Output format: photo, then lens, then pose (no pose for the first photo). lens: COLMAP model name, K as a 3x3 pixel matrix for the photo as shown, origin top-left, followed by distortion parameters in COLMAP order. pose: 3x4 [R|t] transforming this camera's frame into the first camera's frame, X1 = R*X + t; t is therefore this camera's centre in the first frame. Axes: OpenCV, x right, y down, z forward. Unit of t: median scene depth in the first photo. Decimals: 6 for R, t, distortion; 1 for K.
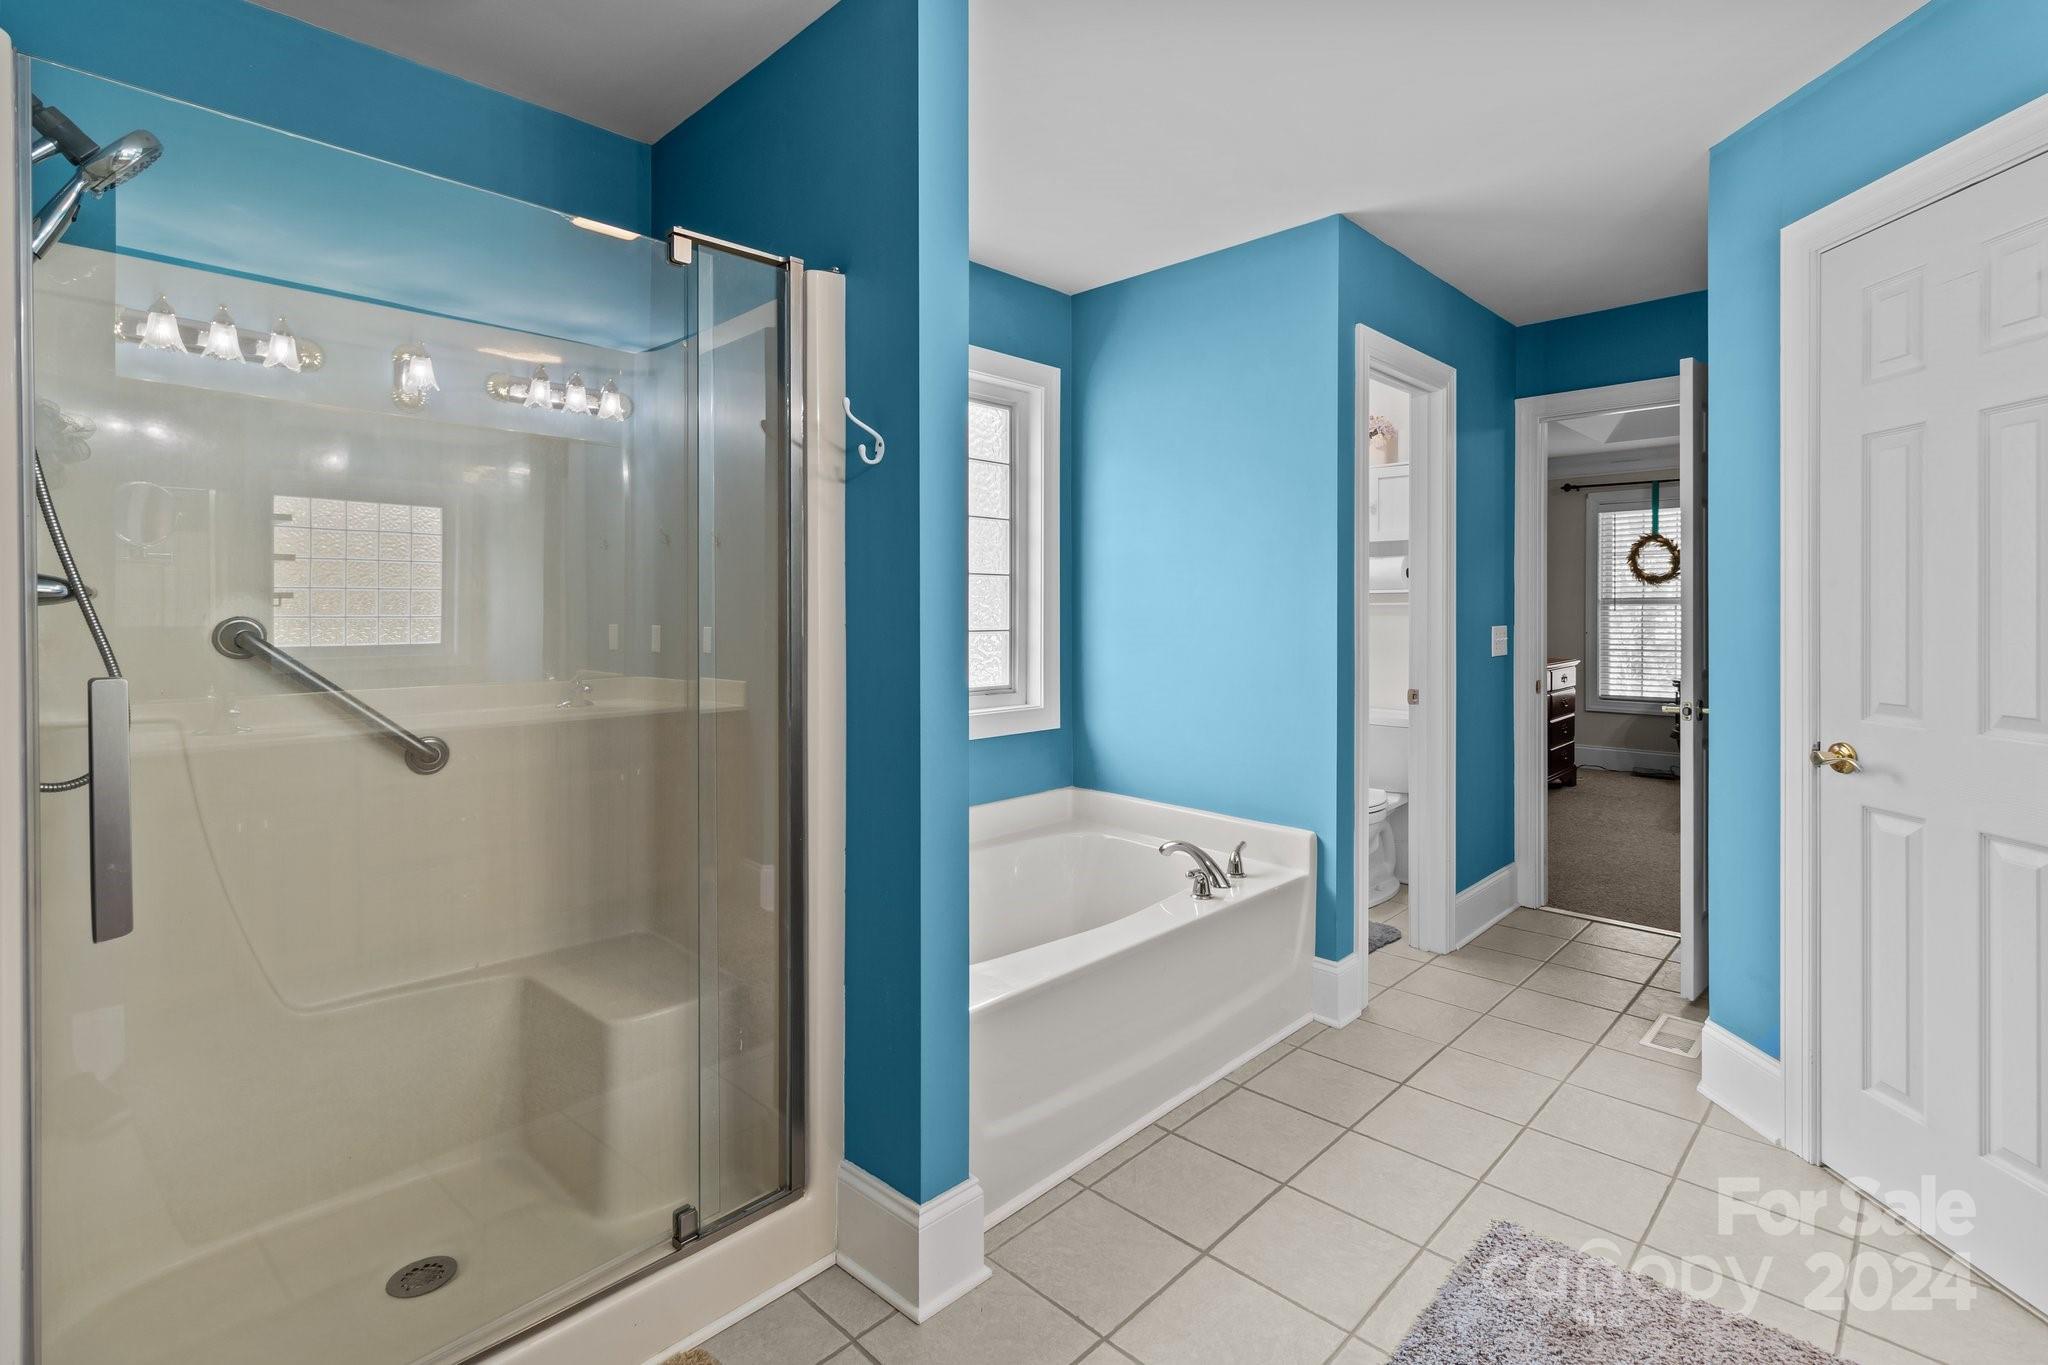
lens RADIAL K [[936.5, 0, 1017.4], [0, 936.5, 608.8], [0, 0, 1]] dist [0.010139, -0.000999]
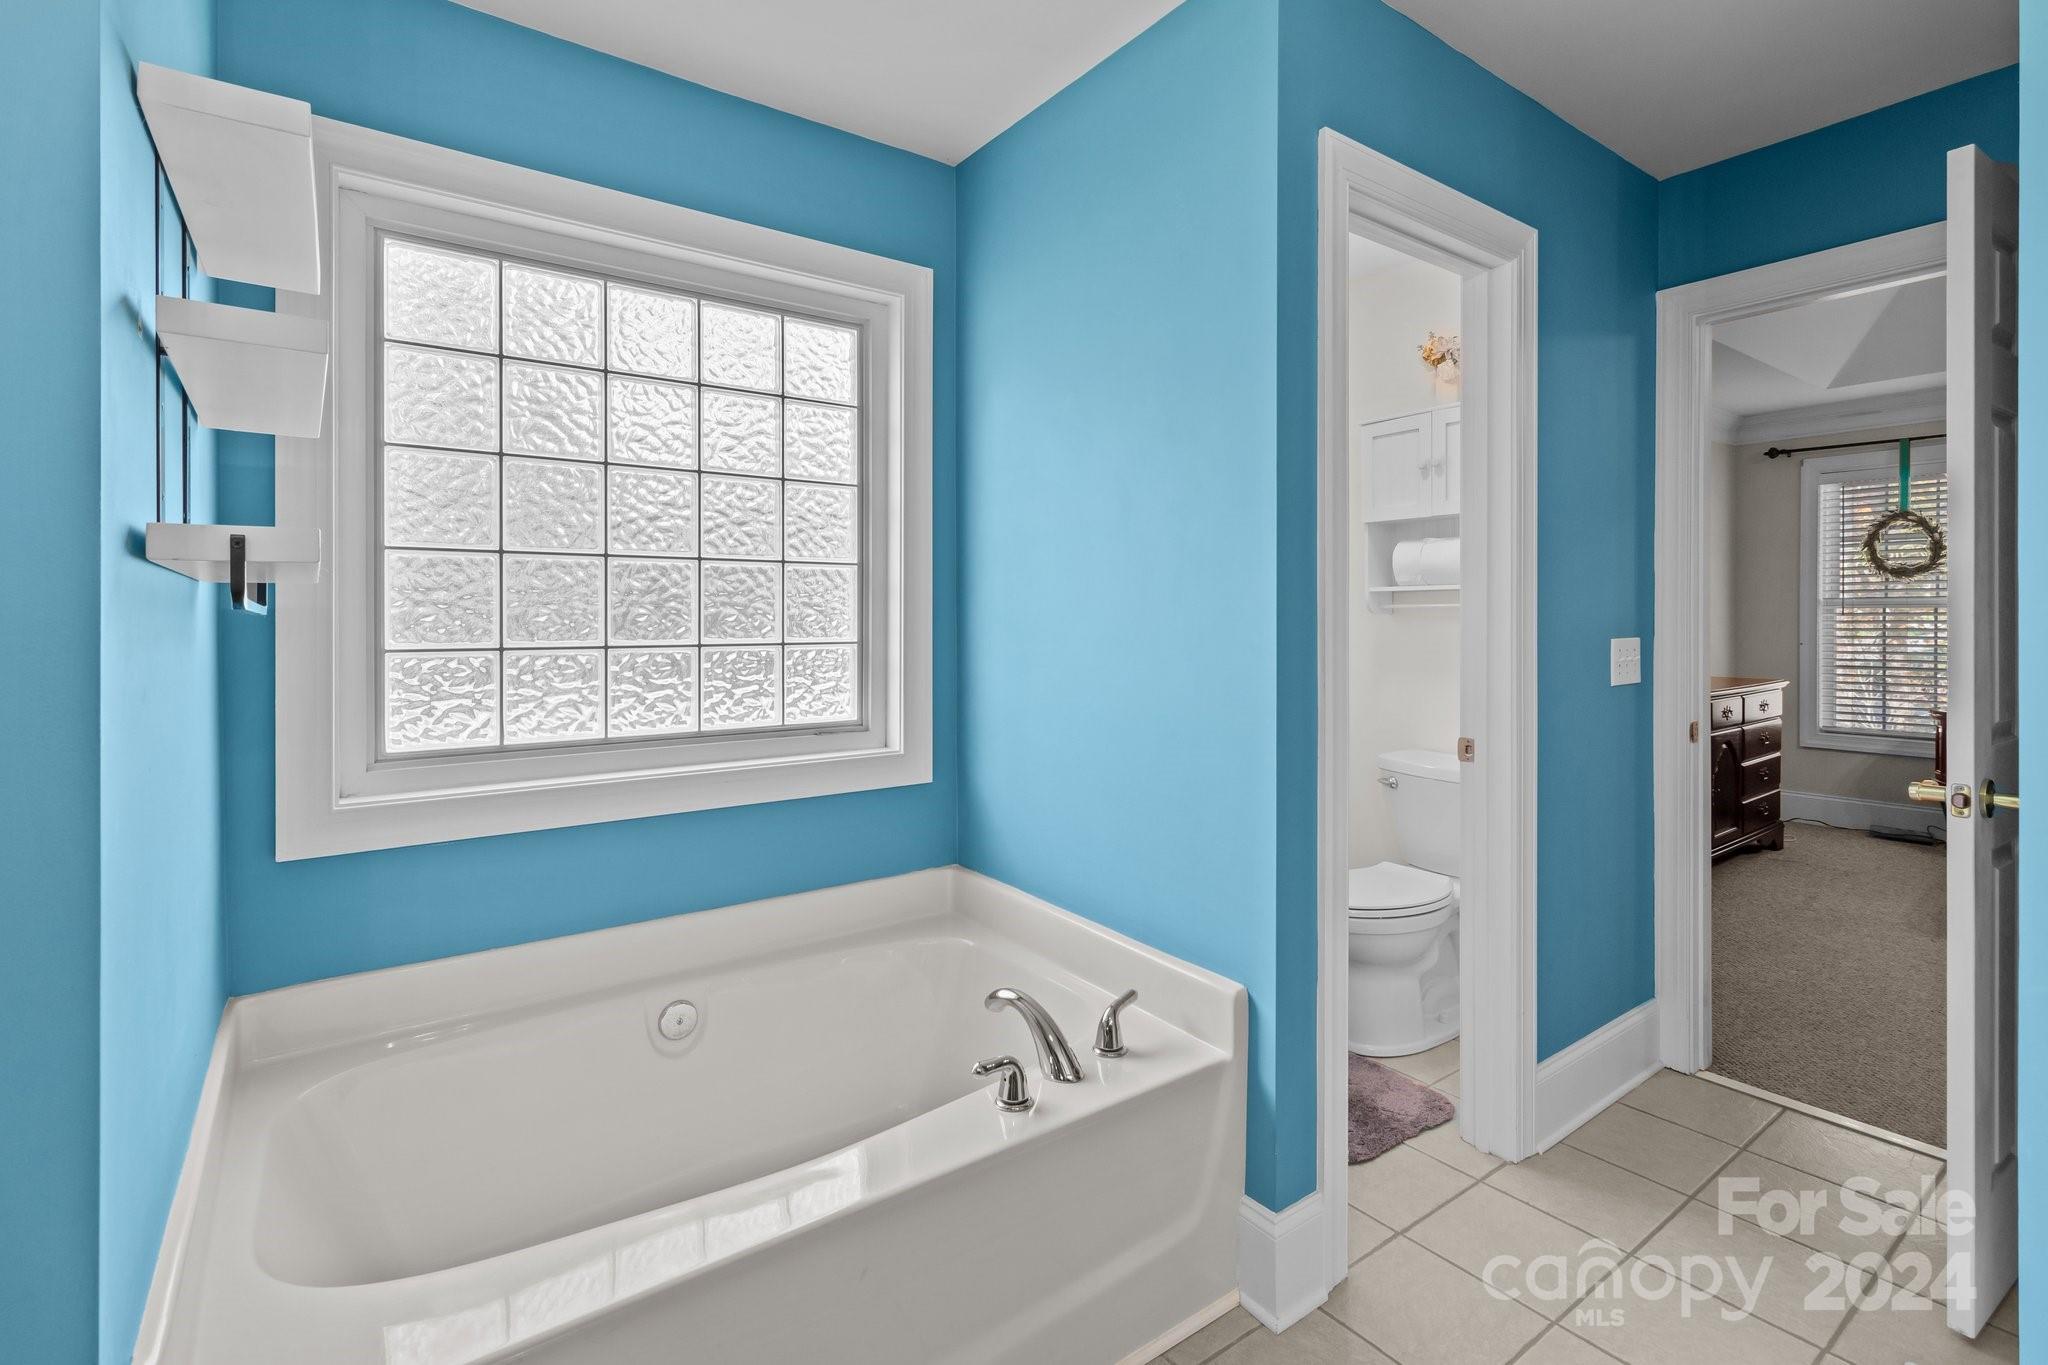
lens RADIAL K [[936.5, 0, 1021.6], [0, 936.5, 613.8], [0, 0, 1]] dist [0.010139, -0.000999]
pose [[0.987443, -0.000245, -0.157977, 0.218208], [0.000497, 0.999999, 0.001552, 0.000361], [0.157977, -0.001611, 0.987441, 0.312598]]
